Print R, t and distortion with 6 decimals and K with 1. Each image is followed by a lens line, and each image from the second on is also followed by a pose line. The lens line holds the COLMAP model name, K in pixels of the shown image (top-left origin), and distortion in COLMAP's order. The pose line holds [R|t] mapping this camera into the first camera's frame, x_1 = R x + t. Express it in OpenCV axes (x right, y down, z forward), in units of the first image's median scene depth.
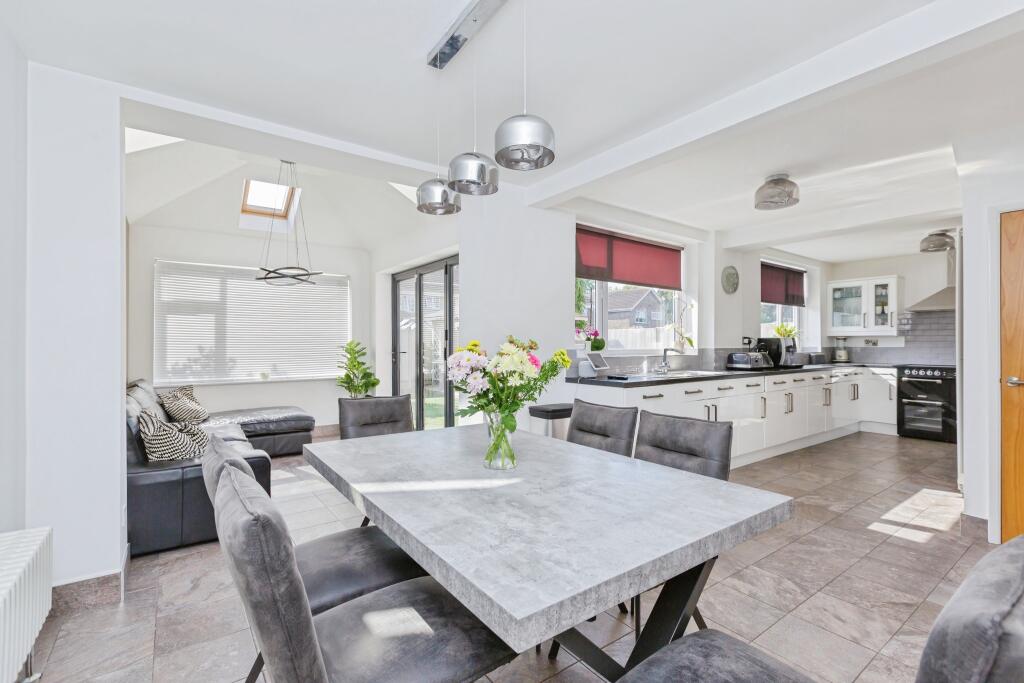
lens RADIAL K [[459.1, 0, 511.9], [0, 459.1, 341.4], [0, 0, 1]] dist [0.002324, -0.000058]
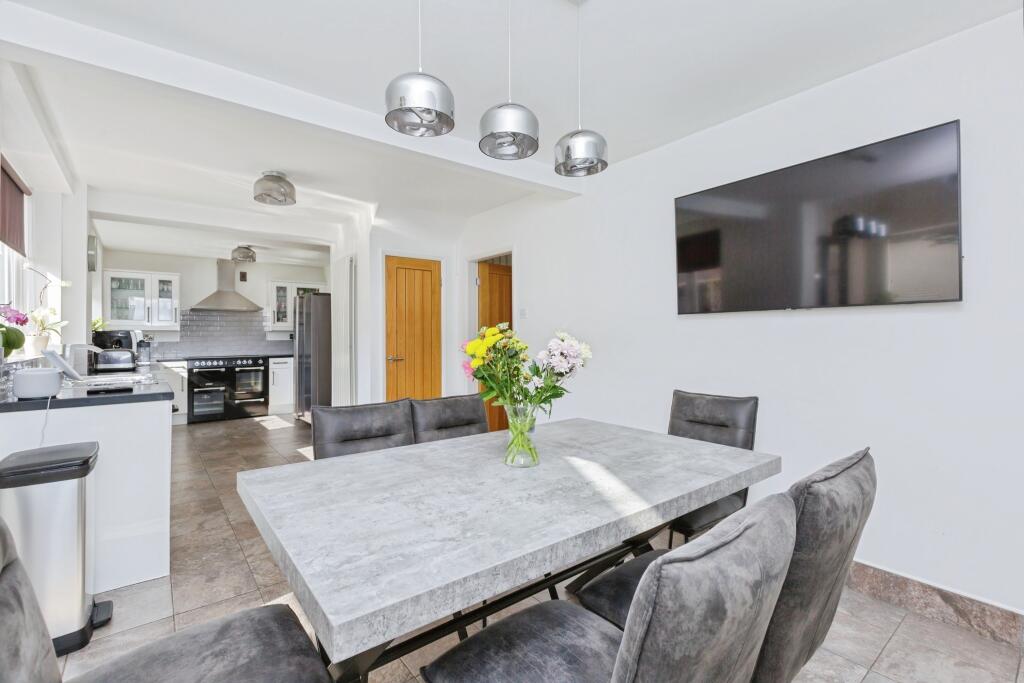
lens RADIAL K [[459.1, 0, 507.8], [0, 459.1, 334.3], [0, 0, 1]] dist [0.002324, -0.000058]
pose [[-0.023940, 0.004585, 0.999703, -0.265832], [0.003352, 0.999984, -0.004506, 0.003940], [-0.999708, 0.003243, -0.023955, 0.292209]]
